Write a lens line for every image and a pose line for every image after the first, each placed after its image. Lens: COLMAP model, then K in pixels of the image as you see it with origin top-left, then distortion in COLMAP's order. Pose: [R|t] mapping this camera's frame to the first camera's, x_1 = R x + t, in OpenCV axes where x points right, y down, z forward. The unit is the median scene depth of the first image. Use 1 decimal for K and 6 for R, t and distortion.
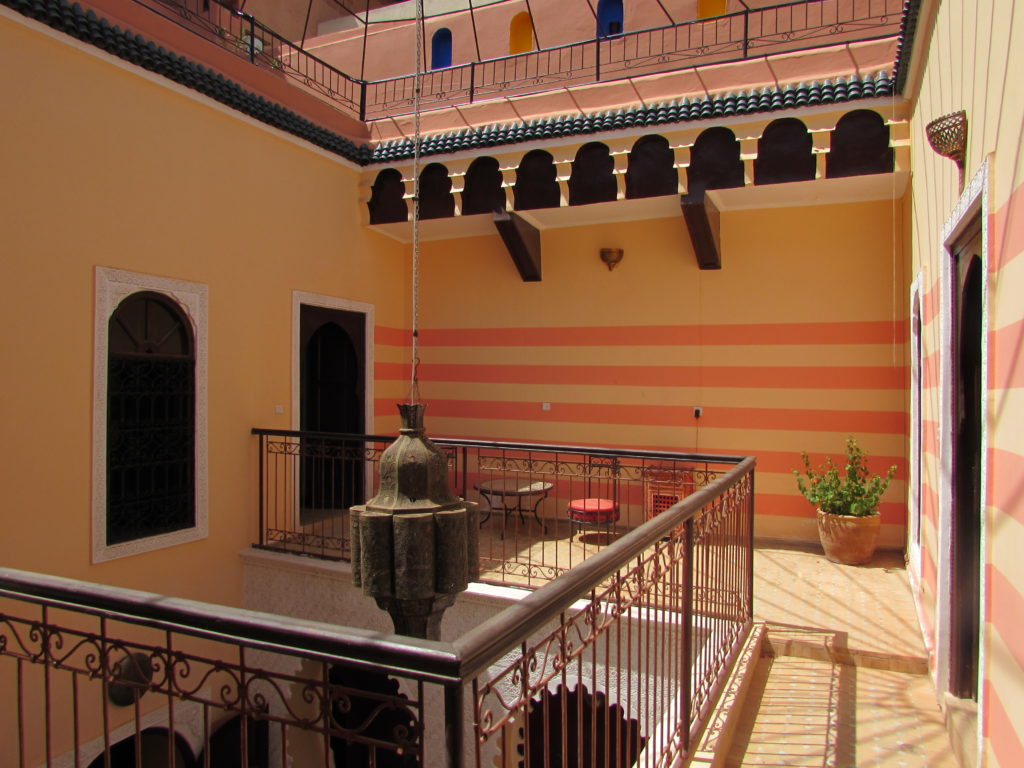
lens RADIAL K [[712.7, 0, 515.4], [0, 712.7, 384.4], [0, 0, 1]] dist [-0.028236, 0.011927]
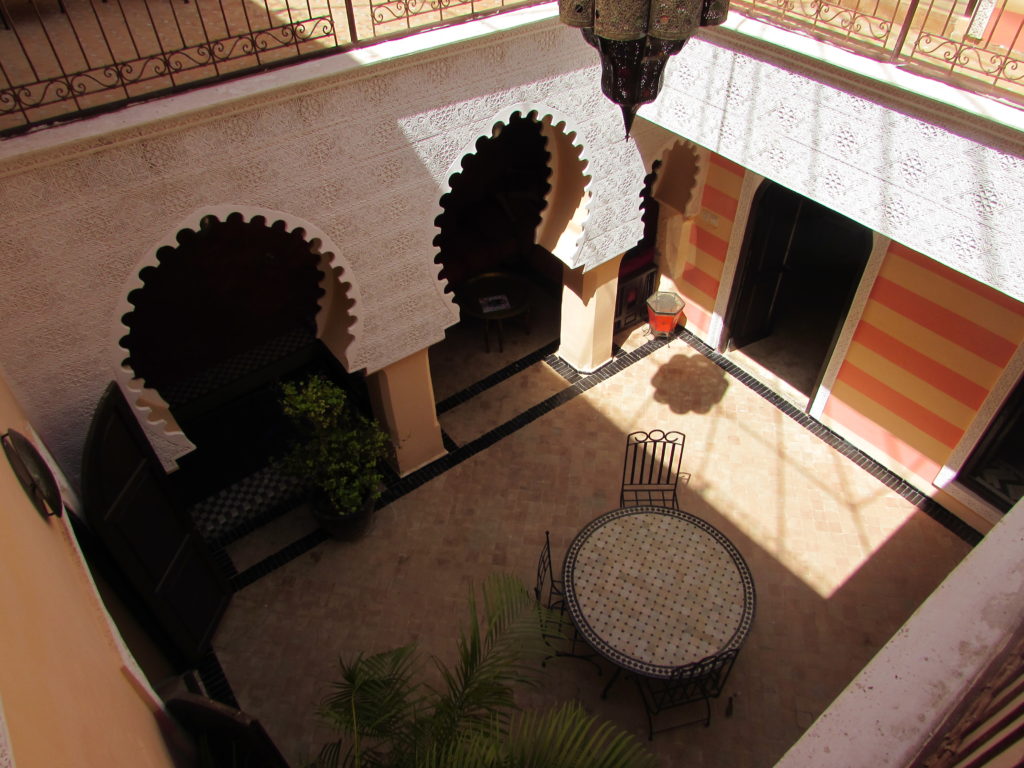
lens RADIAL K [[712.7, 0, 515.4], [0, 712.7, 384.4], [0, 0, 1]] dist [-0.028236, 0.011927]
pose [[0.456835, -0.620489, 0.637413, -0.580077], [0.034748, 0.728456, 0.684211, 0.041706], [-0.888873, -0.290422, 0.354345, 0.468887]]
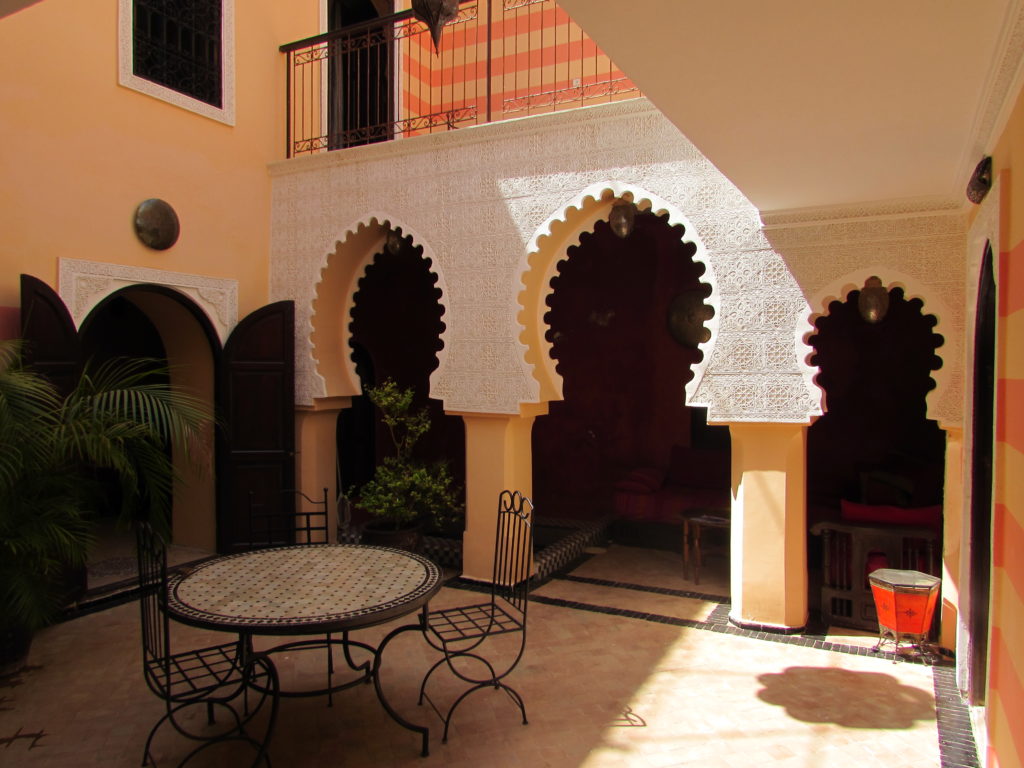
lens RADIAL K [[711.5, 0, 512.0], [0, 711.5, 384.0], [0, 0, 1]] dist [-0.026060, 0.012131]
pose [[0.997836, 0.002292, -0.065705, 0.021982], [-0.000670, 0.999695, 0.024687, 0.540078], [0.065742, -0.024590, 0.997534, 0.021648]]
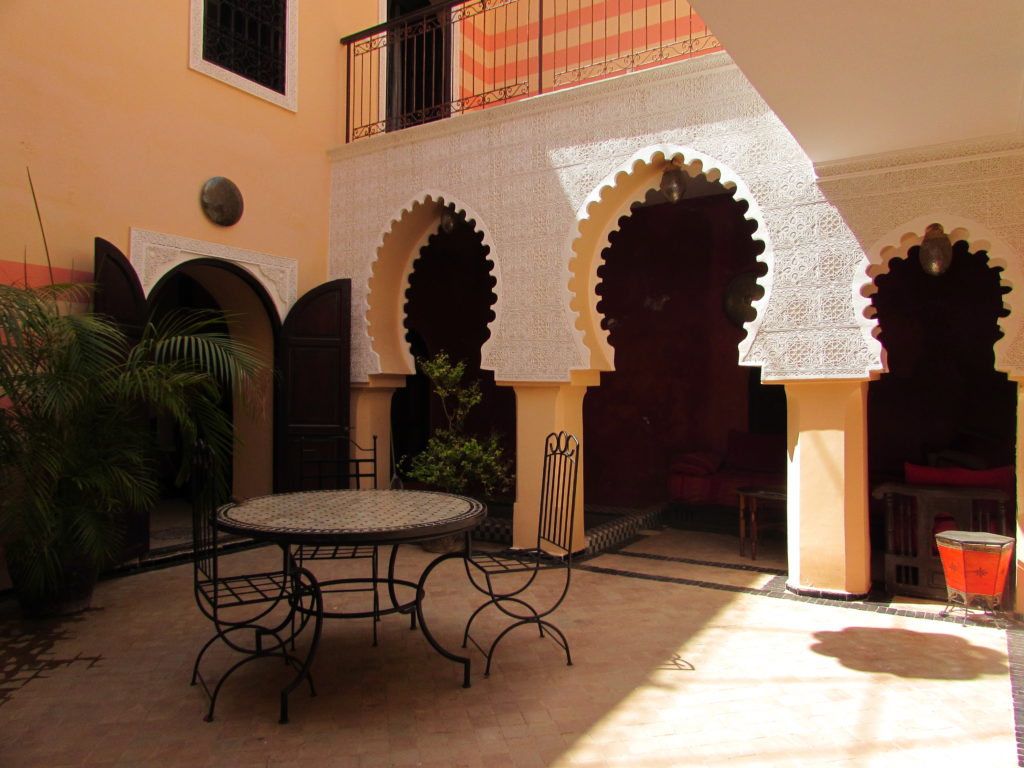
lens RADIAL K [[712.7, 0, 515.4], [0, 712.7, 384.4], [0, 0, 1]] dist [-0.028236, 0.011927]
pose [[0.989450, 0.001542, -0.144868, 0.033754], [-0.003226, 0.999930, -0.011393, 0.609889], [0.144840, 0.011740, 0.989385, 0.021620]]
